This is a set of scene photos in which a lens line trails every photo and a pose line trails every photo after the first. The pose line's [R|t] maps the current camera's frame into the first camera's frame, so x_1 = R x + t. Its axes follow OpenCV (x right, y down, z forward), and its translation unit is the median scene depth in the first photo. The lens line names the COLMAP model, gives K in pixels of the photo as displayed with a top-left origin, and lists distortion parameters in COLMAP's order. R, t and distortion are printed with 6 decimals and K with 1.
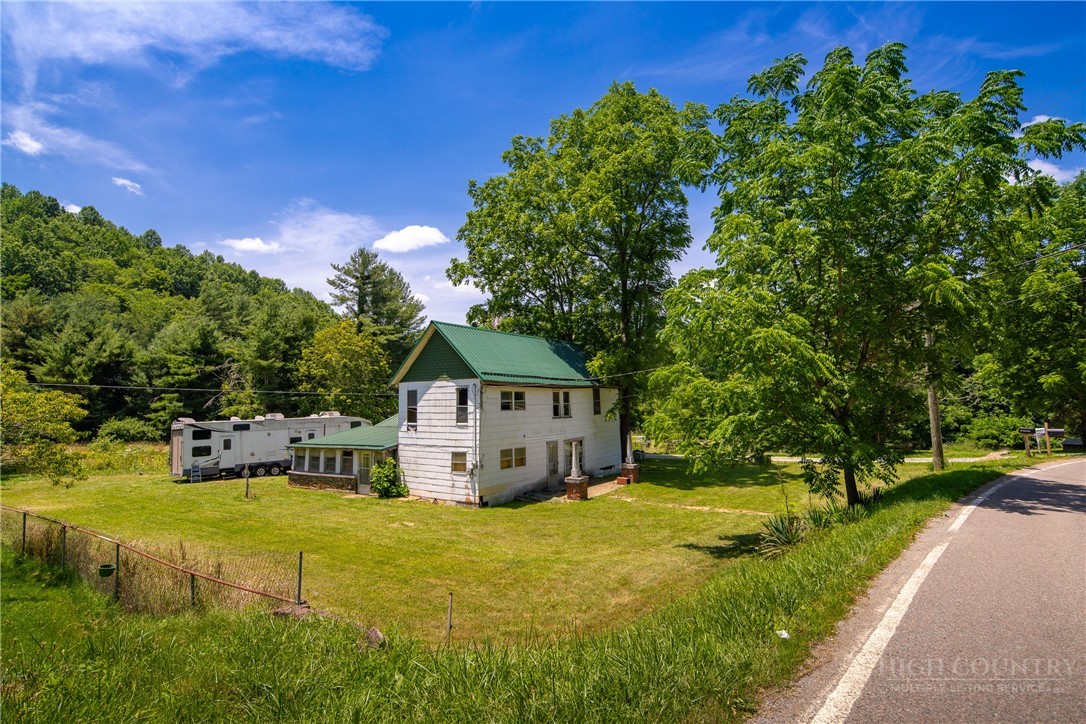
lens RADIAL K [[541.0, 0, 546.0], [0, 541.0, 359.1], [0, 0, 1]] dist [0.004369, -0.002655]
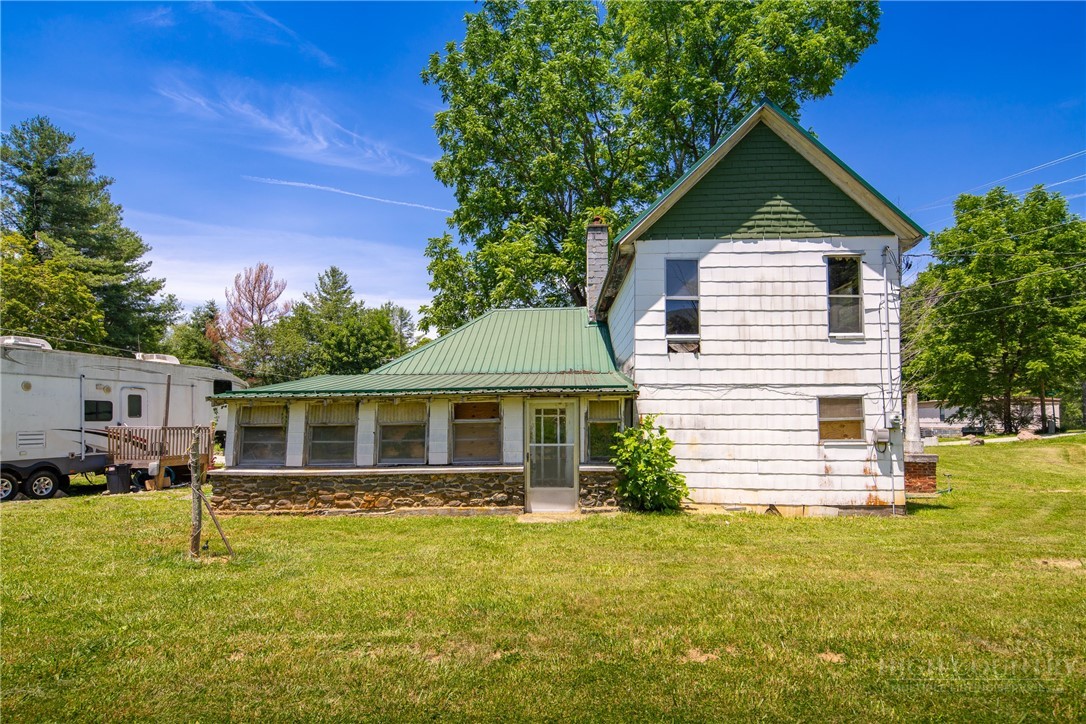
lens RADIAL K [[541.0, 0, 536.3], [0, 541.0, 393.2], [0, 0, 1]] dist [0.004369, -0.002655]
pose [[0.847589, 0.047286, 0.528543, -0.585828], [-0.056374, 0.998409, 0.001080, 0.175731], [-0.527651, -0.030712, 0.848906, 0.722666]]
